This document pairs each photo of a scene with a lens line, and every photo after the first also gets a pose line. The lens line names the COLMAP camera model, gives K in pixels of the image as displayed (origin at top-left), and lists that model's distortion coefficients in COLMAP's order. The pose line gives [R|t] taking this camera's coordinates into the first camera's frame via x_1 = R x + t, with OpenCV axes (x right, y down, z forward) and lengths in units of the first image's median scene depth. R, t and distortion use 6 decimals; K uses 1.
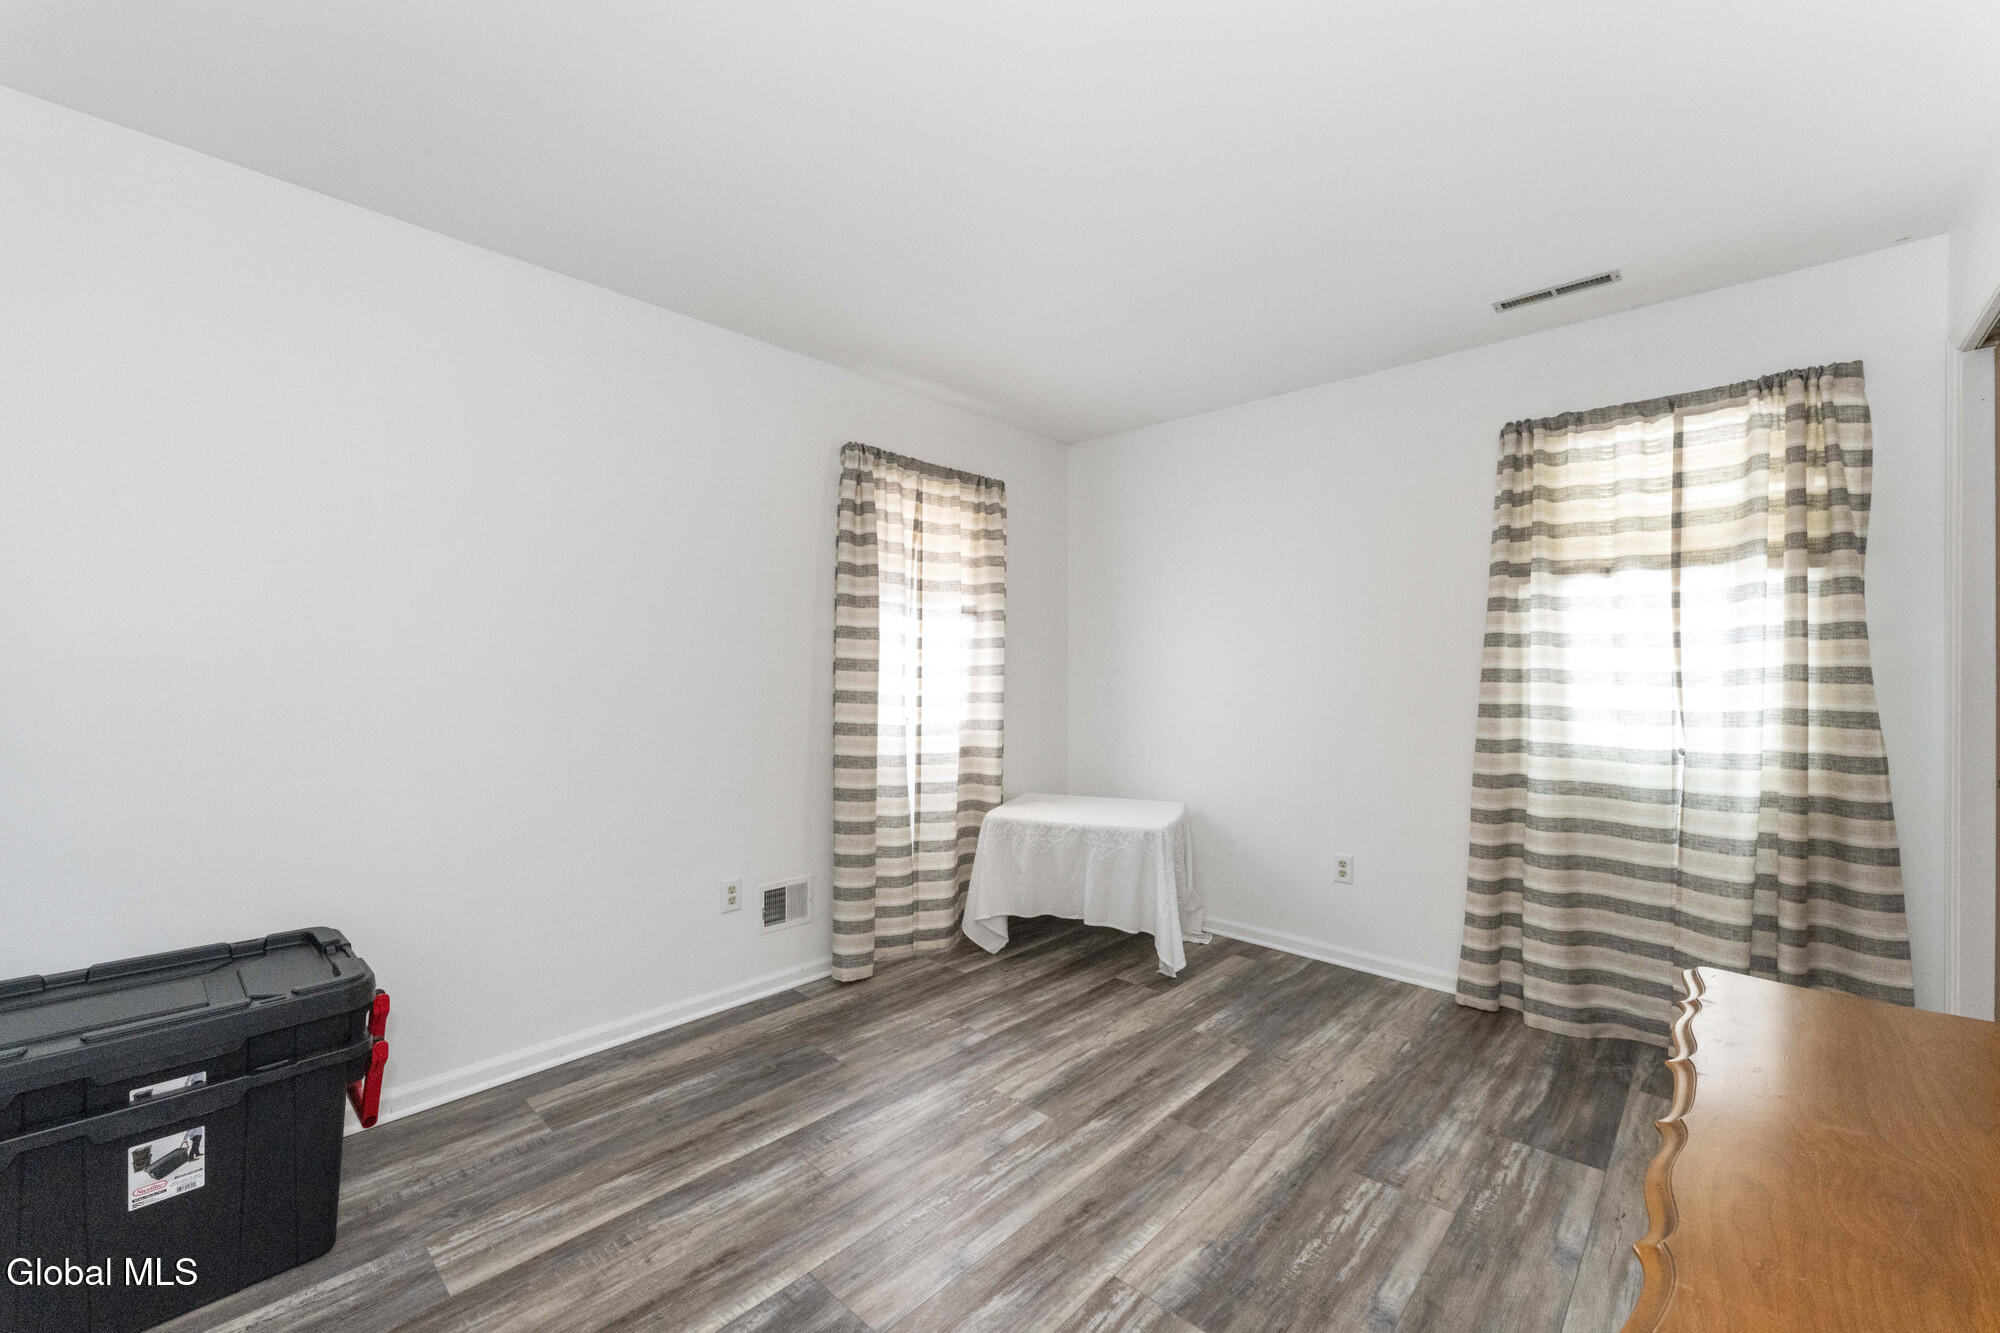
lens RADIAL K [[805.6, 0, 997.0], [0, 805.6, 646.3], [0, 0, 1]] dist [-0.010584, -0.000116]
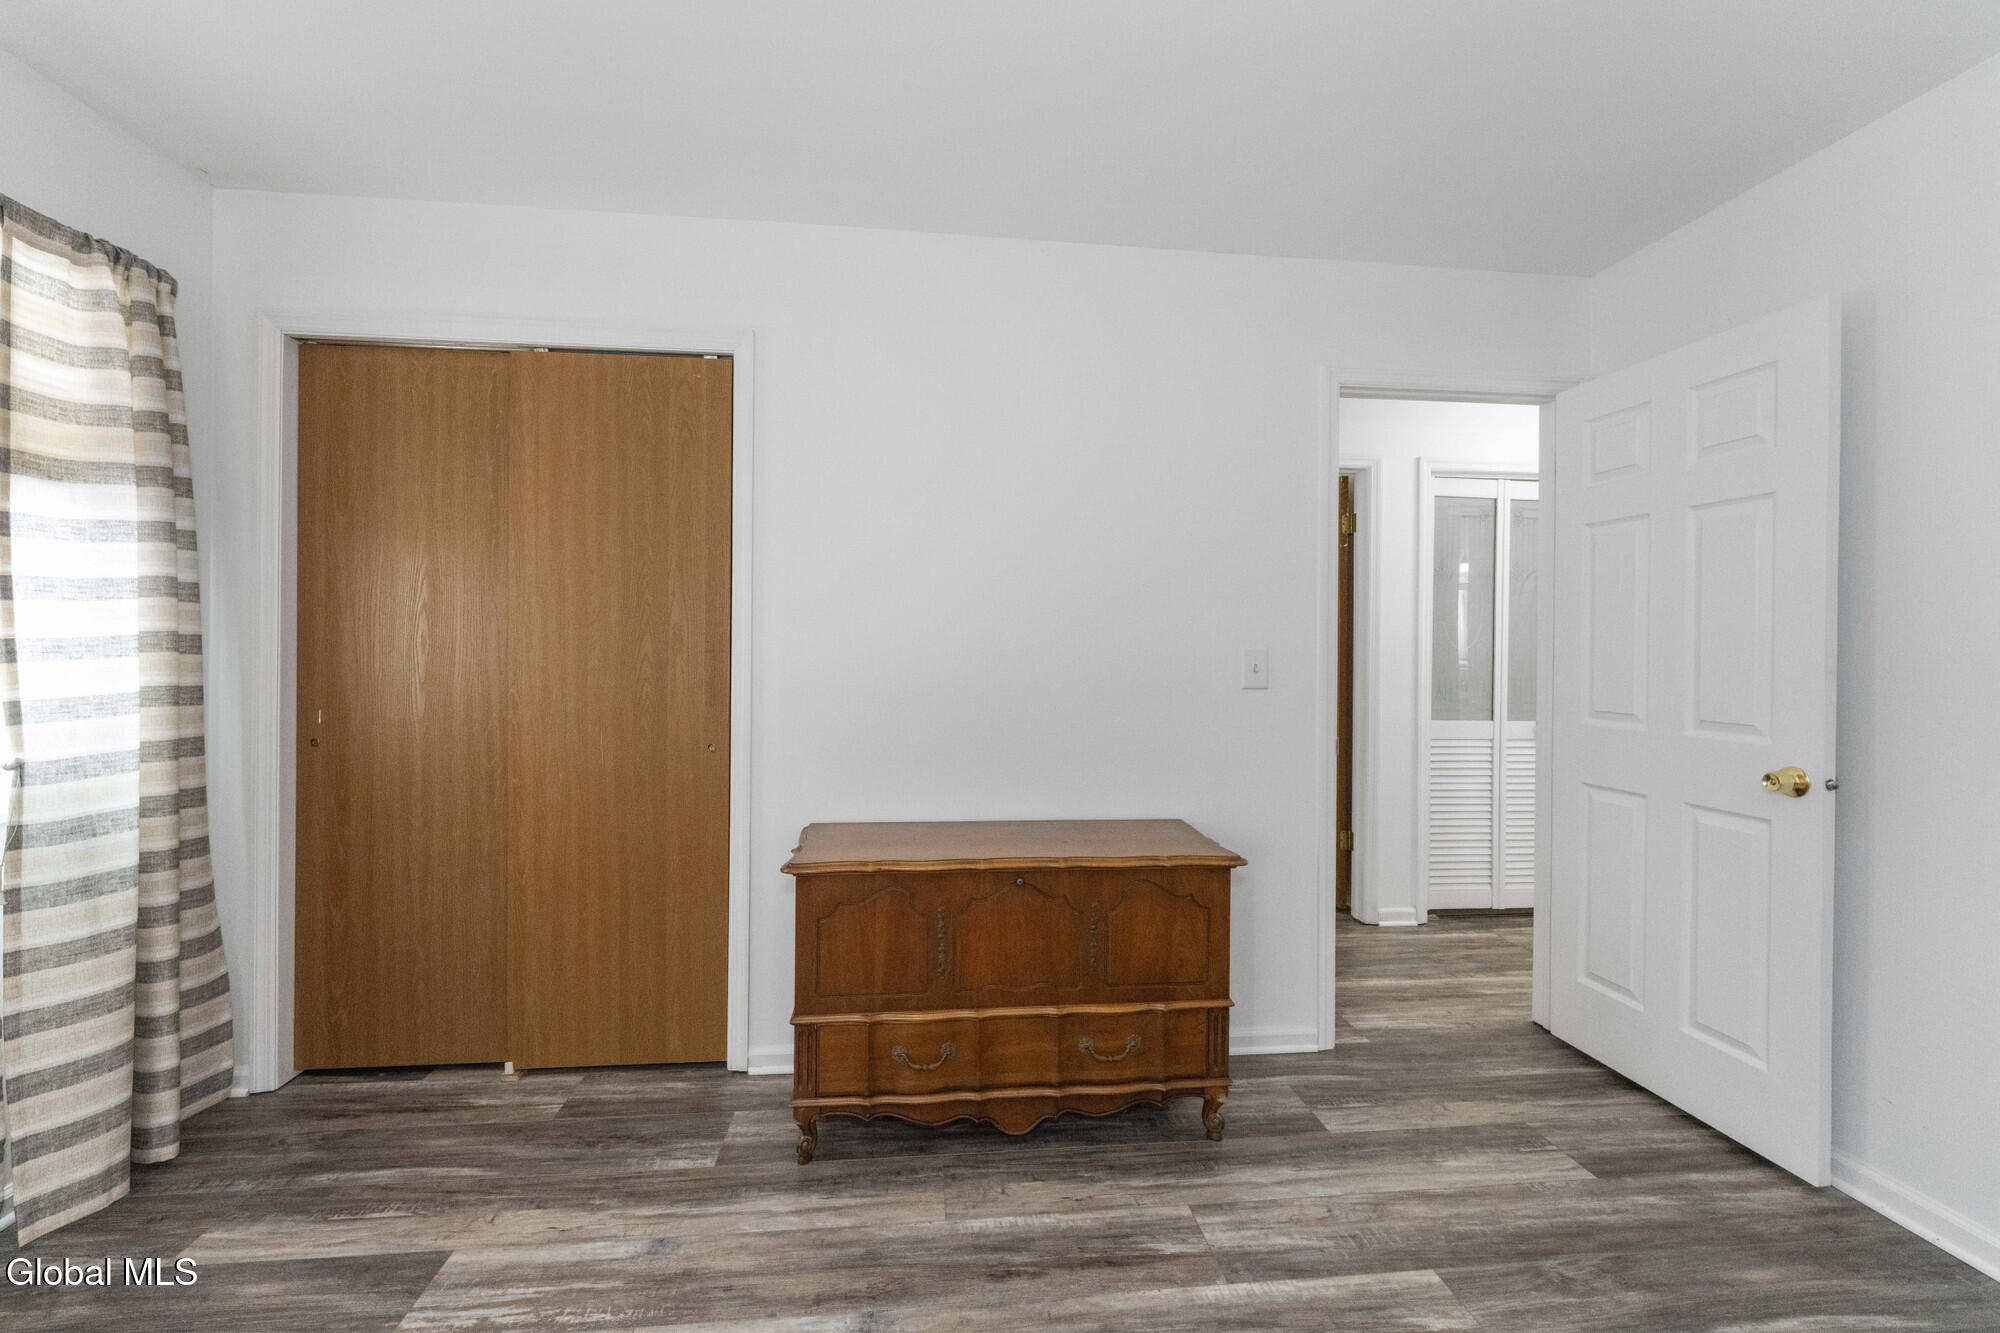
lens RADIAL K [[805.6, 0, 997.0], [0, 805.6, 646.3], [0, 0, 1]] dist [-0.010584, -0.000116]
pose [[-0.764800, -0.008387, 0.644213, -0.150010], [-0.023198, 0.999625, -0.014527, 0.029283], [-0.643850, -0.026055, -0.764708, 1.040464]]
